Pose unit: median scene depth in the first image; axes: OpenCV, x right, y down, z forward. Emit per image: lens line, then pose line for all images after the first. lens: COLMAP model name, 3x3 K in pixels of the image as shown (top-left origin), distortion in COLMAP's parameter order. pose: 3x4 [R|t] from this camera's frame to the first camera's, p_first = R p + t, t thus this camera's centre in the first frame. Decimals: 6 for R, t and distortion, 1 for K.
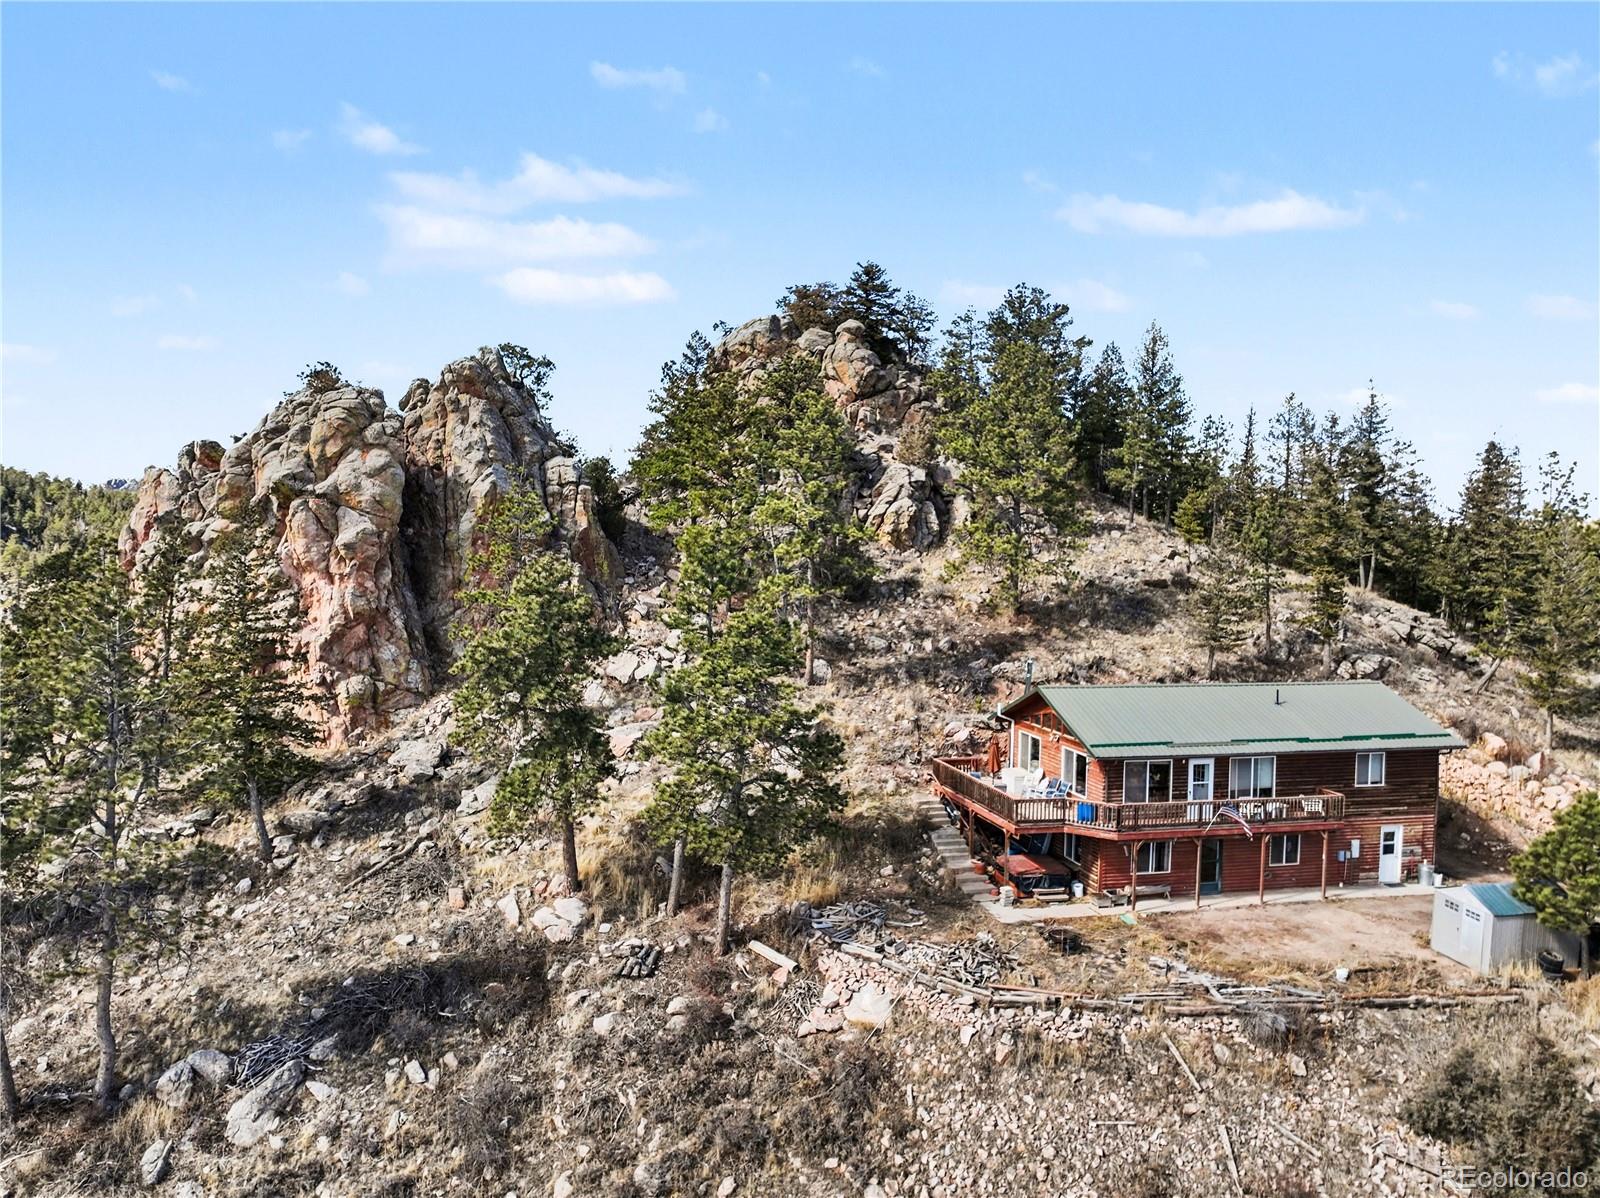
lens RADIAL K [[1132.6, 0, 800.4], [0, 1132.6, 594.4], [0, 0, 1]] dist [0.001263, 0.000717]
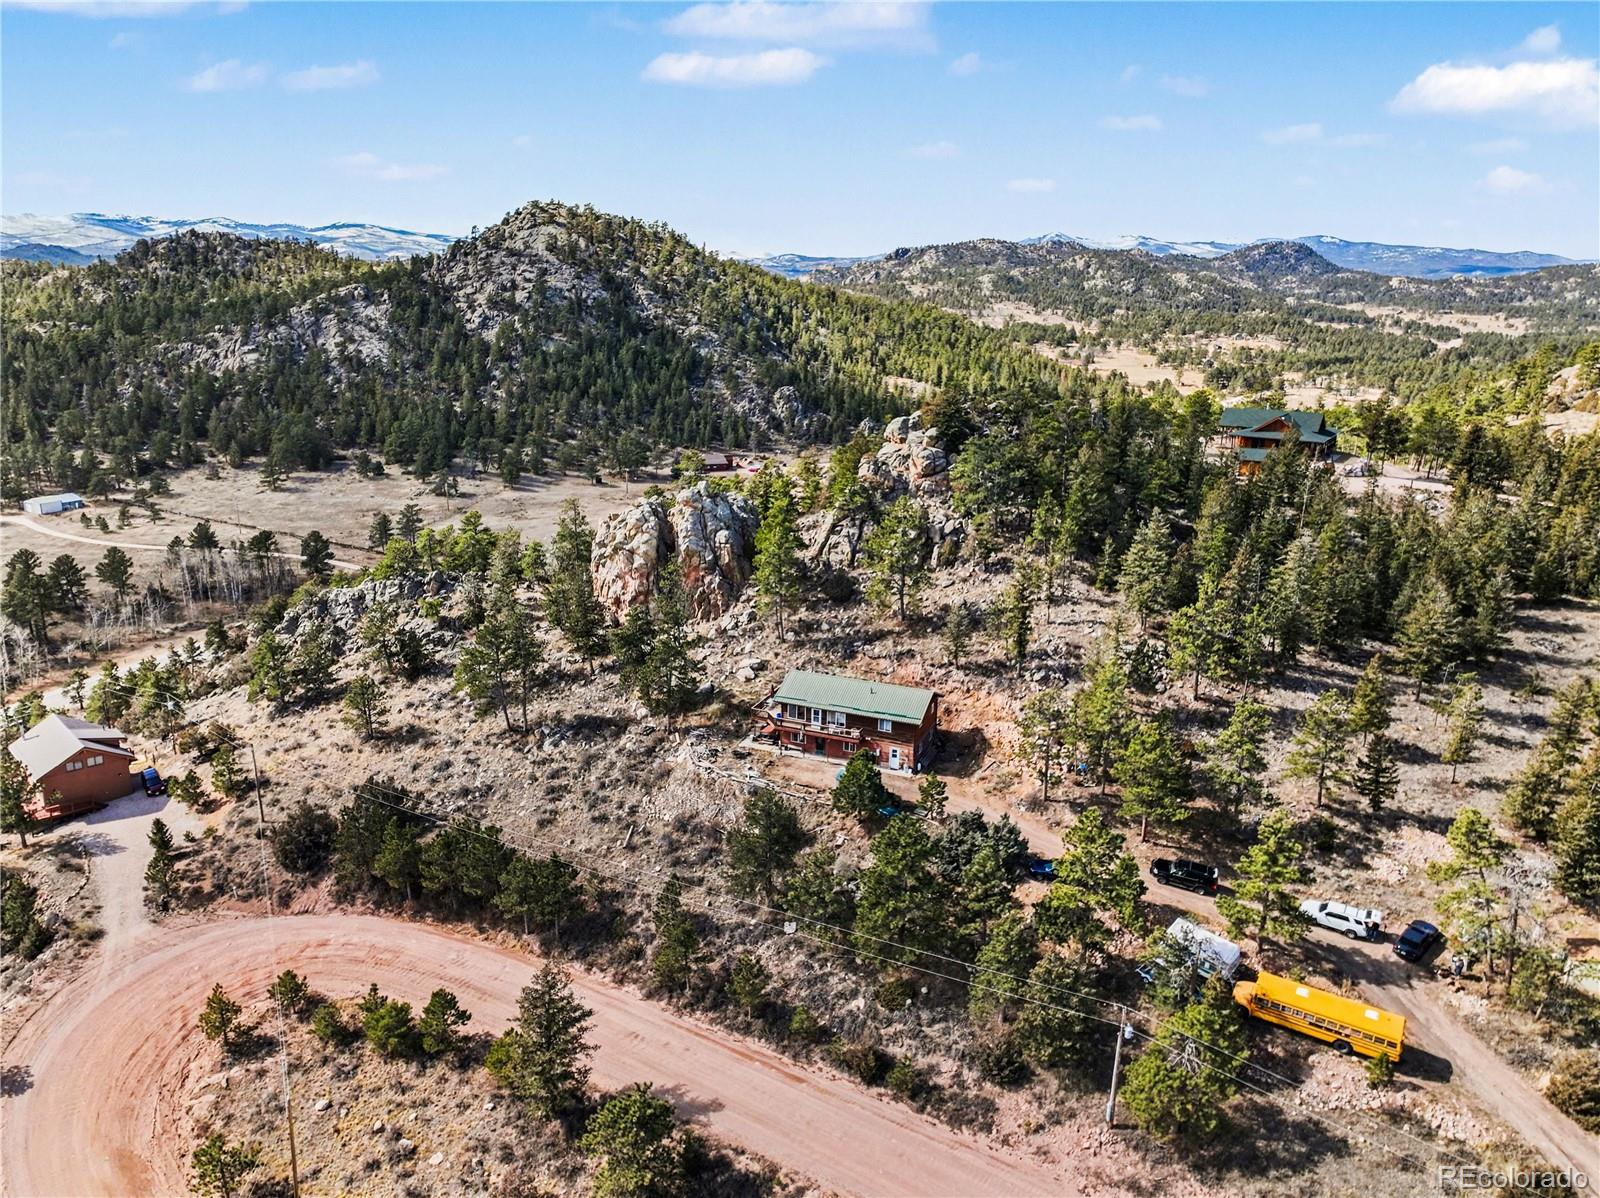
lens RADIAL K [[1122.8, 0, 795.5], [0, 1122.8, 600.3], [0, 0, 1]] dist [0.000878, 0.010749]
pose [[0.797920, 0.157497, -0.581823, 1.555706], [-0.025263, 0.973150, 0.228782, -0.616143], [0.602234, -0.167851, 0.780475, -0.948540]]
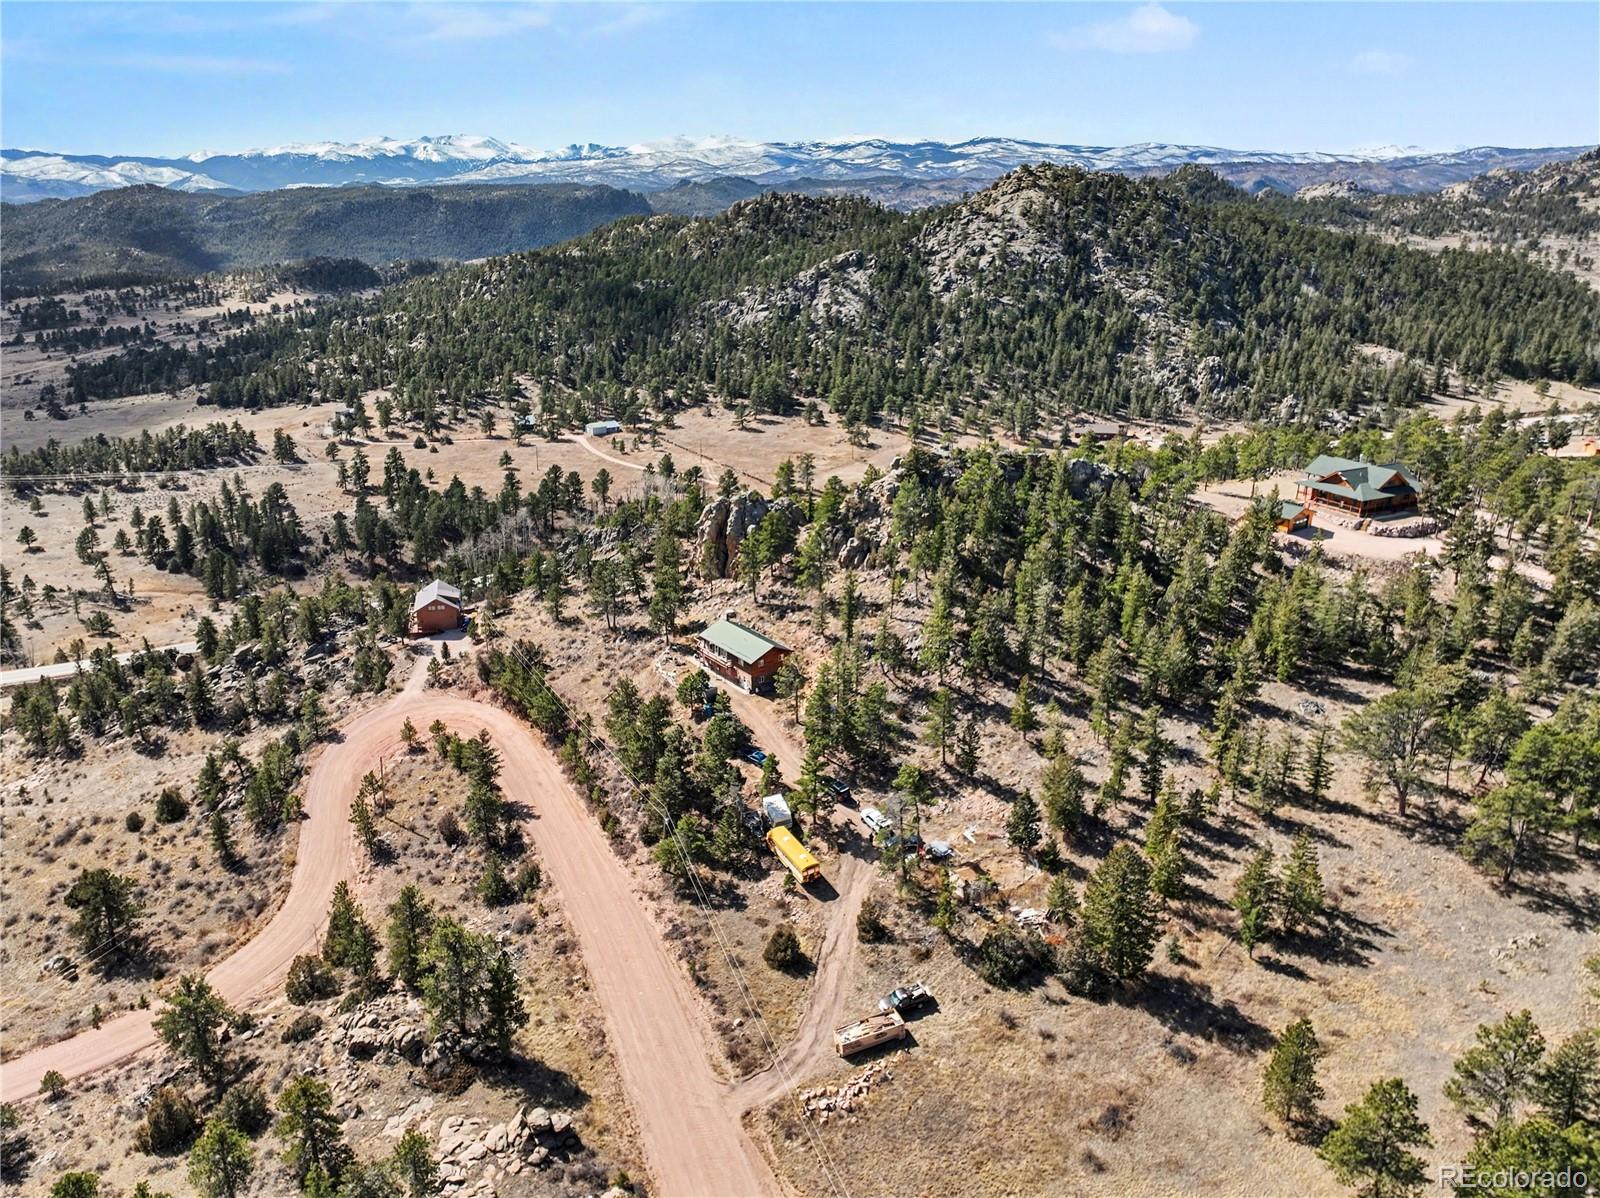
lens RADIAL K [[1162.9, 0, 728.8], [0, 1162.9, 600.0], [0, 0, 1]] dist [0.007708, 0.003253]
pose [[0.323057, 0.293882, -0.899593, 4.185121], [-0.009564, 0.951528, 0.307414, -1.341951], [0.946331, -0.090708, 0.310209, -0.236600]]
